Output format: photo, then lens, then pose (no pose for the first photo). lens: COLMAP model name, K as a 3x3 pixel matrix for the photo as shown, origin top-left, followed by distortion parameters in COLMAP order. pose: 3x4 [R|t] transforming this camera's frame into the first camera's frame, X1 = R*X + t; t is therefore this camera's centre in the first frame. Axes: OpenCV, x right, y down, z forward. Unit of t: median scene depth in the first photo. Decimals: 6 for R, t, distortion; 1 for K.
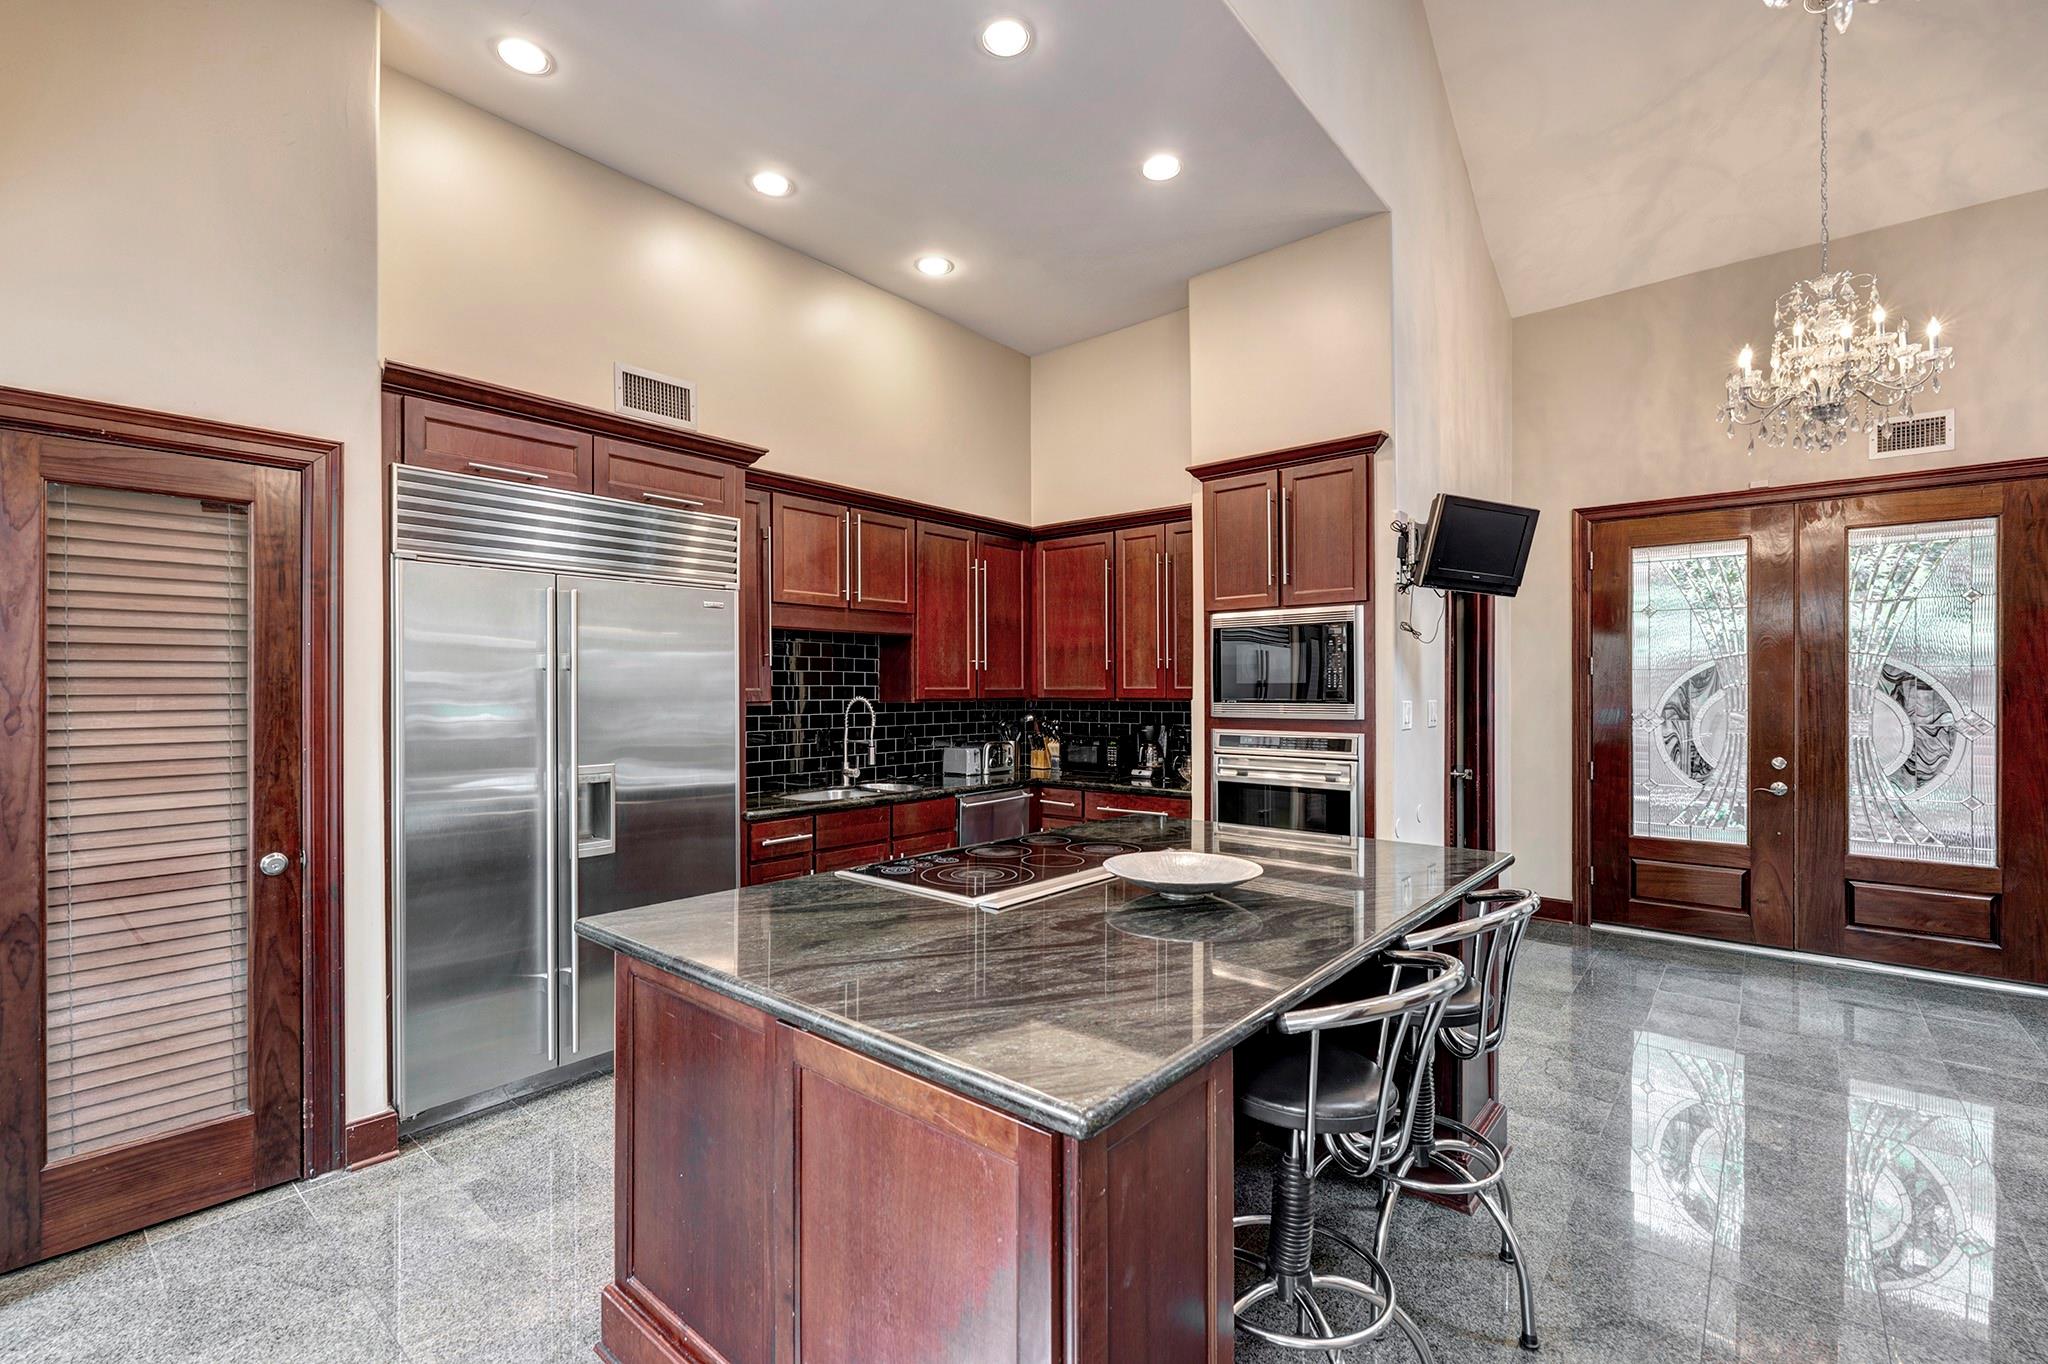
lens RADIAL K [[901.1, 0, 1024.0], [0, 901.1, 682.0], [0, 0, 1]] dist [0.011922, -0.000021]
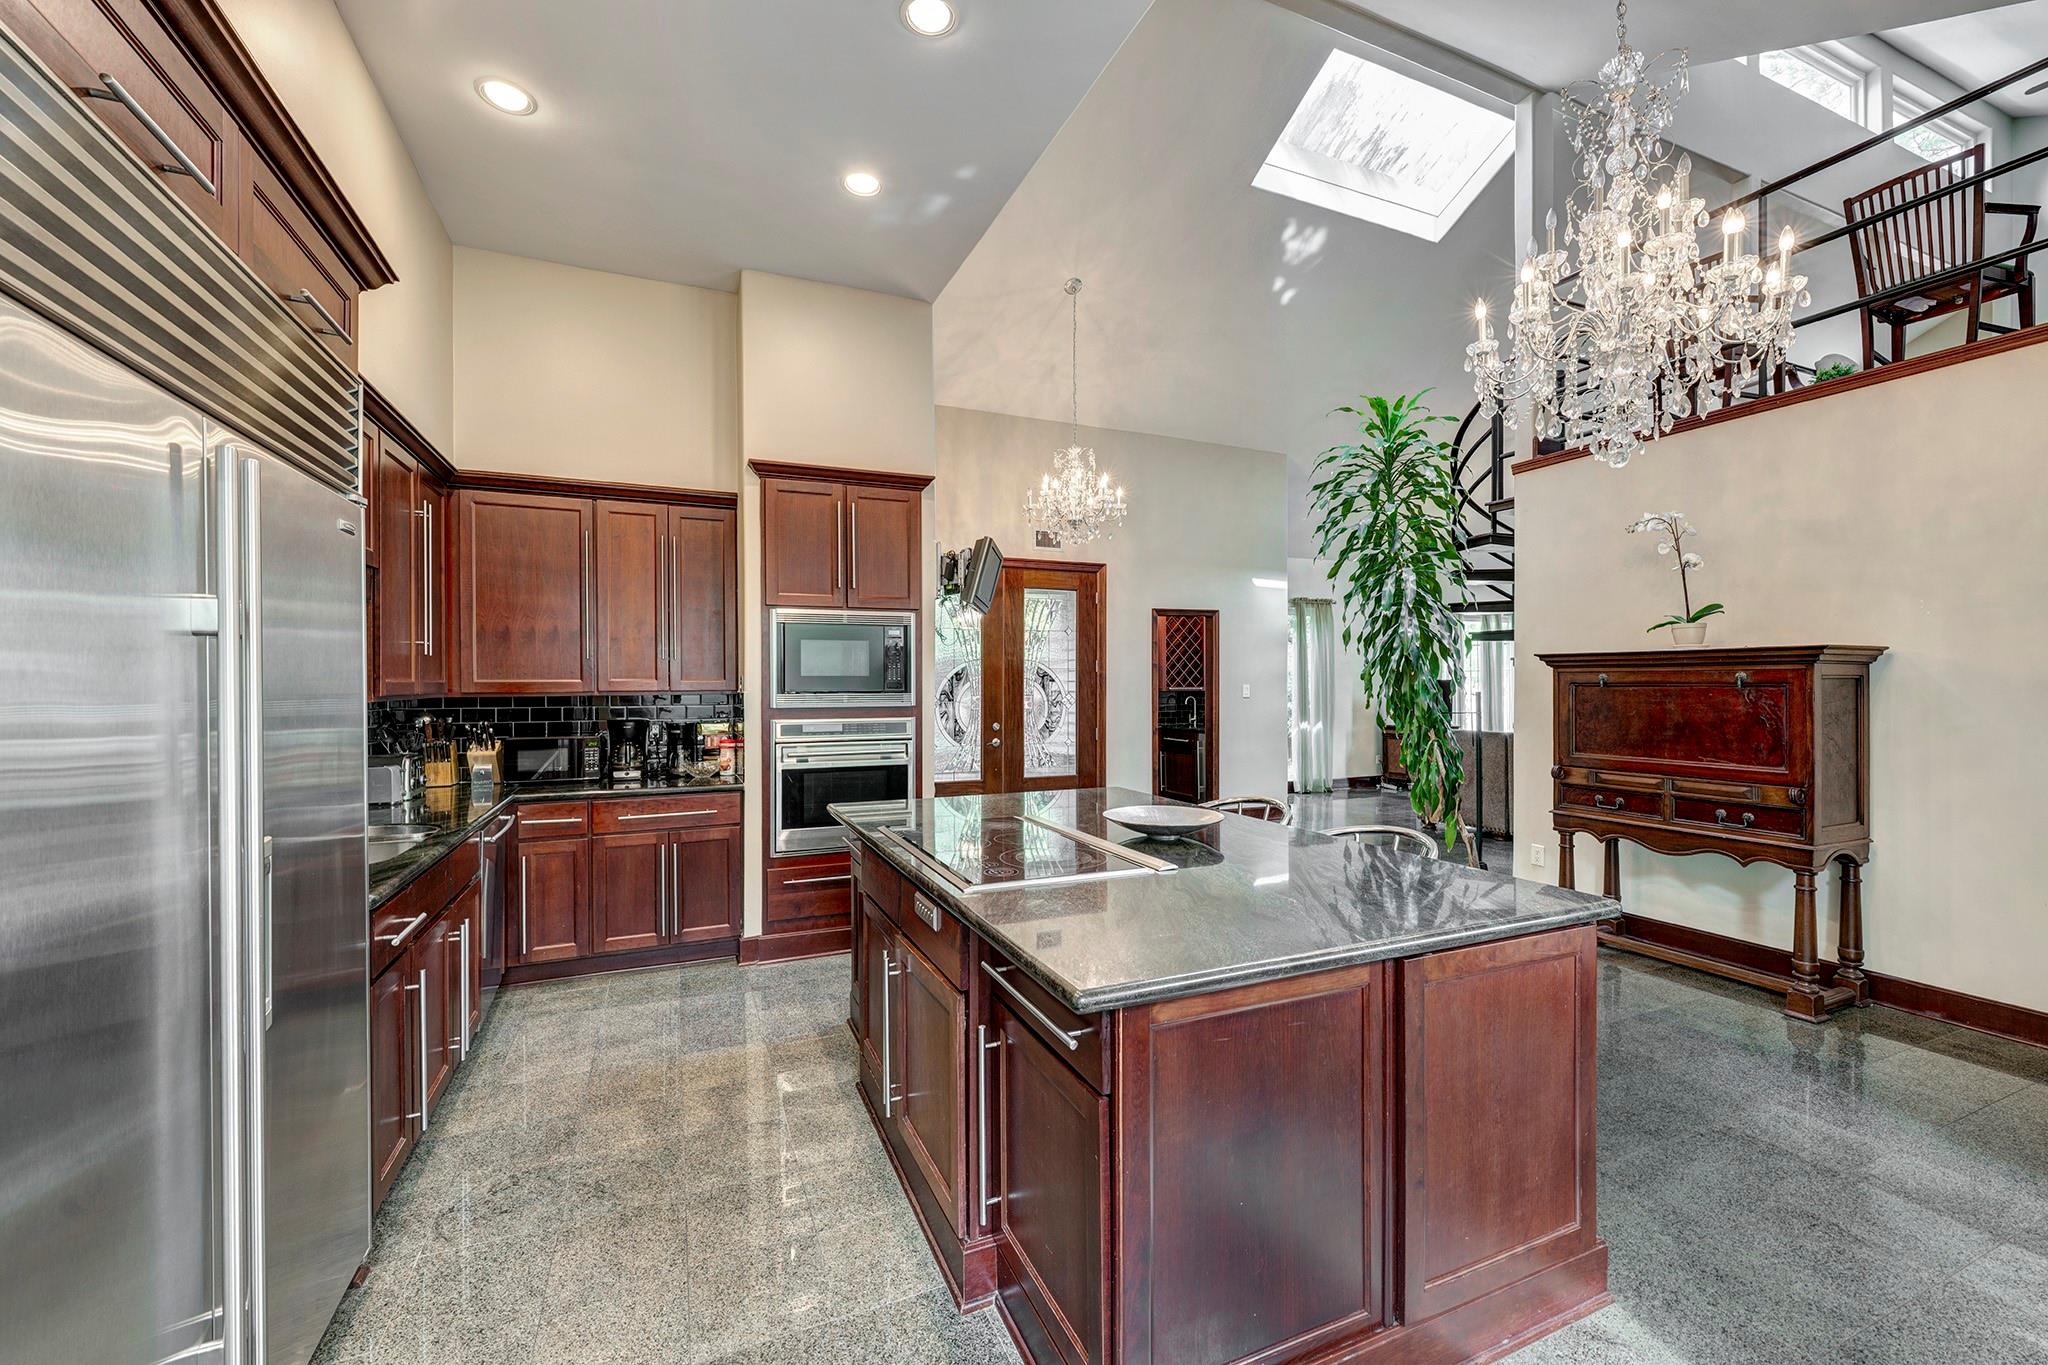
lens RADIAL K [[813.7, 0, 1024.0], [0, 813.7, 682.5], [0, 0, 1]] dist [-0.000009, -0.000024]
pose [[0.442687, -0.001937, 0.896674, -0.492647], [-0.003532, 0.999986, 0.003904, 0.004578], [-0.896669, -0.004895, 0.442674, 0.330307]]
